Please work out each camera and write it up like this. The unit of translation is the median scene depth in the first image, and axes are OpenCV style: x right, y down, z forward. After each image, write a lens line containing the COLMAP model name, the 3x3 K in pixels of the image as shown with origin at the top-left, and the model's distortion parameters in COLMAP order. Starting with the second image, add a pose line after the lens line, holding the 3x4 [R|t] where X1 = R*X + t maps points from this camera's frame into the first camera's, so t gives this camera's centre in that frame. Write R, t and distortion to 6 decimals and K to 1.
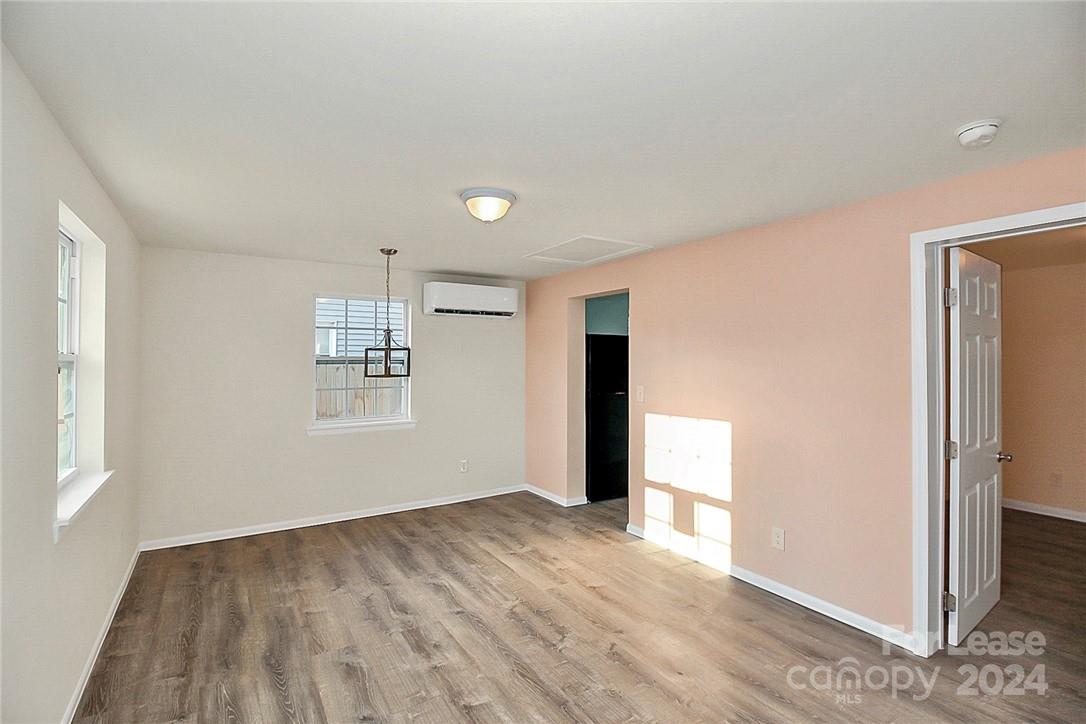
lens RADIAL K [[510.2, 0, 543.6], [0, 510.2, 351.1], [0, 0, 1]] dist [0.003309, -0.012489]
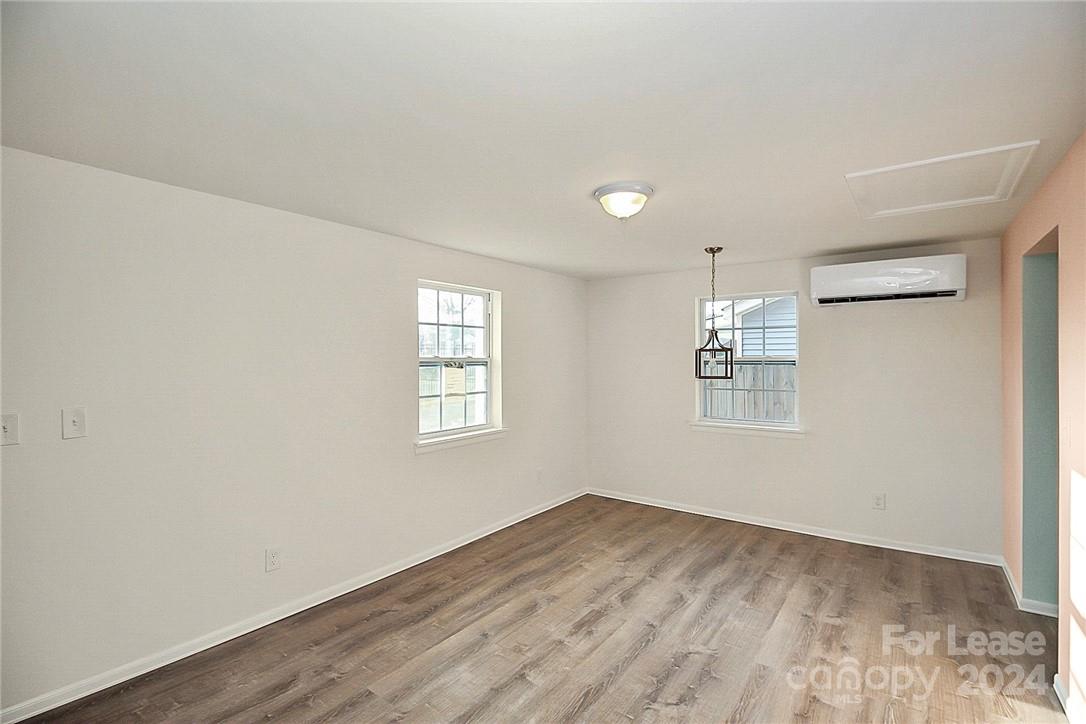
lens RADIAL K [[510.2, 0, 543.6], [0, 510.2, 351.1], [0, 0, 1]] dist [0.003309, -0.012489]
pose [[0.366074, -0.010989, -0.930521, 0.575925], [0.016041, 0.999856, -0.005497, -0.001707], [0.930447, -0.012914, 0.366198, 0.407492]]
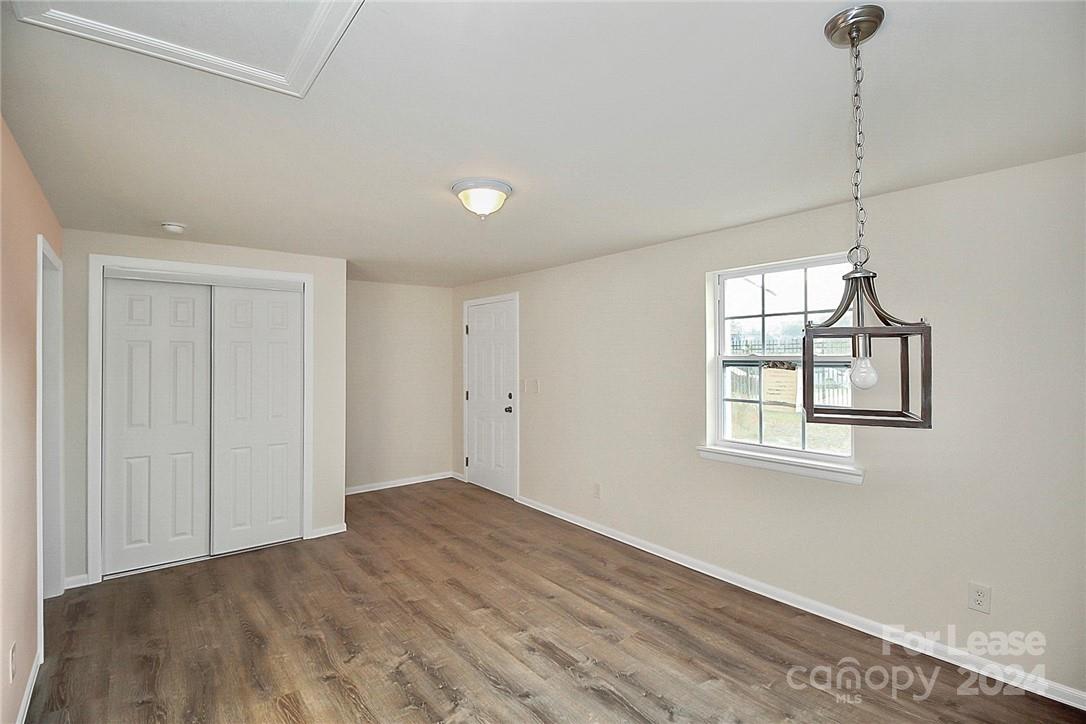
lens RADIAL K [[510.2, 0, 538.3], [0, 510.2, 355.5], [0, 0, 1]] dist [0.000994, -0.011466]
pose [[-0.994346, 0.004366, -0.106099, -0.092242], [0.006633, 0.999757, -0.021029, 0.019492], [0.105982, -0.021613, -0.994133, 1.542366]]
